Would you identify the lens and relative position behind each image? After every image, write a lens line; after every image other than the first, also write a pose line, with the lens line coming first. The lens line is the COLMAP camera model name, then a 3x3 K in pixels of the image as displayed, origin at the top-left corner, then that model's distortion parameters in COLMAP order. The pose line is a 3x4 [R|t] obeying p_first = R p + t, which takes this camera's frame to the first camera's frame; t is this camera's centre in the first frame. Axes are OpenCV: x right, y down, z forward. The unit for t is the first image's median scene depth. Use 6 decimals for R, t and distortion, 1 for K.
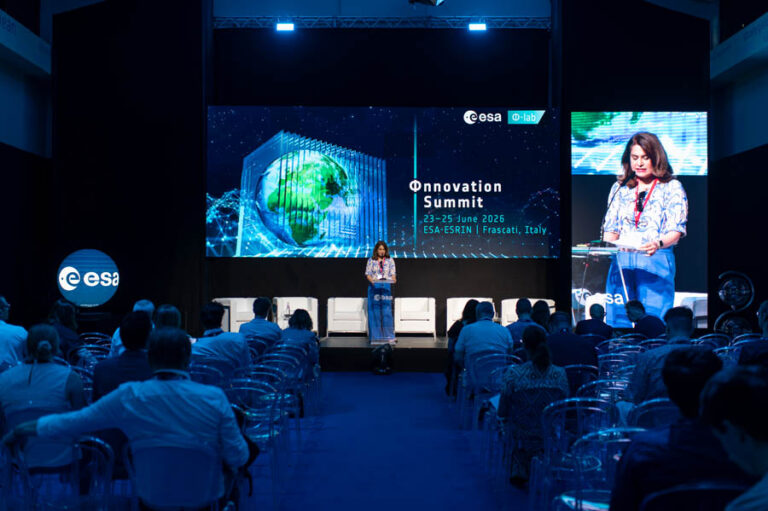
lens RADIAL K [[756.2, 0, 390.0], [0, 756.2, 258.3], [0, 0, 1]] dist [-0.014878, 0.000000]
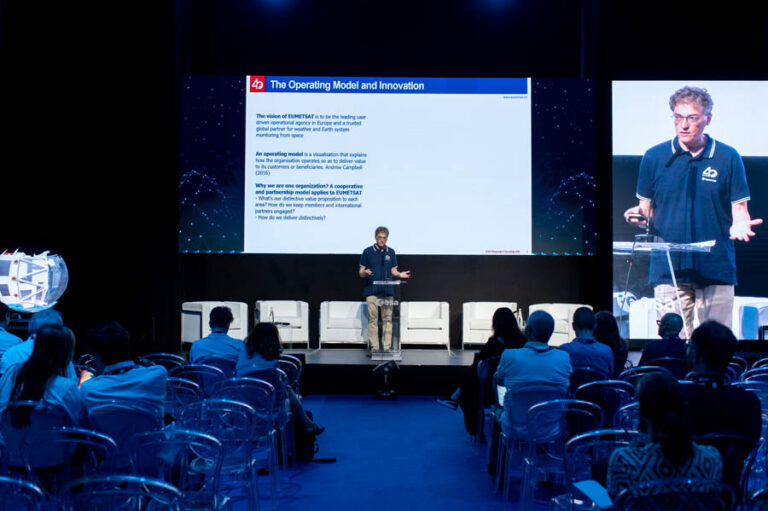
lens RADIAL K [[766.1, 0, 381.8], [0, 766.1, 251.1], [0, 0, 1]] dist [-0.015527, 0.000000]
pose [[0.999870, 0.003064, -0.015825, -0.001046], [-0.003179, 0.999969, -0.007272, 0.001838], [0.015802, 0.007321, 0.999848, 0.141088]]
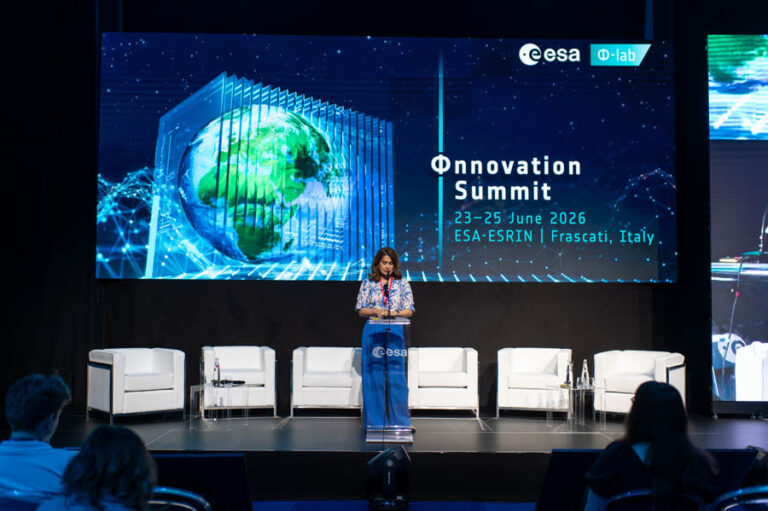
lens RADIAL K [[799.7, 0, 397.1], [0, 799.7, 270.2], [0, 0, 1]] dist [-0.010824, 0.000000]
pose [[0.999960, 0.003837, 0.008022, -0.006877], [-0.003616, 0.999616, -0.027467, 0.008056], [-0.008124, 0.027436, 0.999591, 0.357124]]
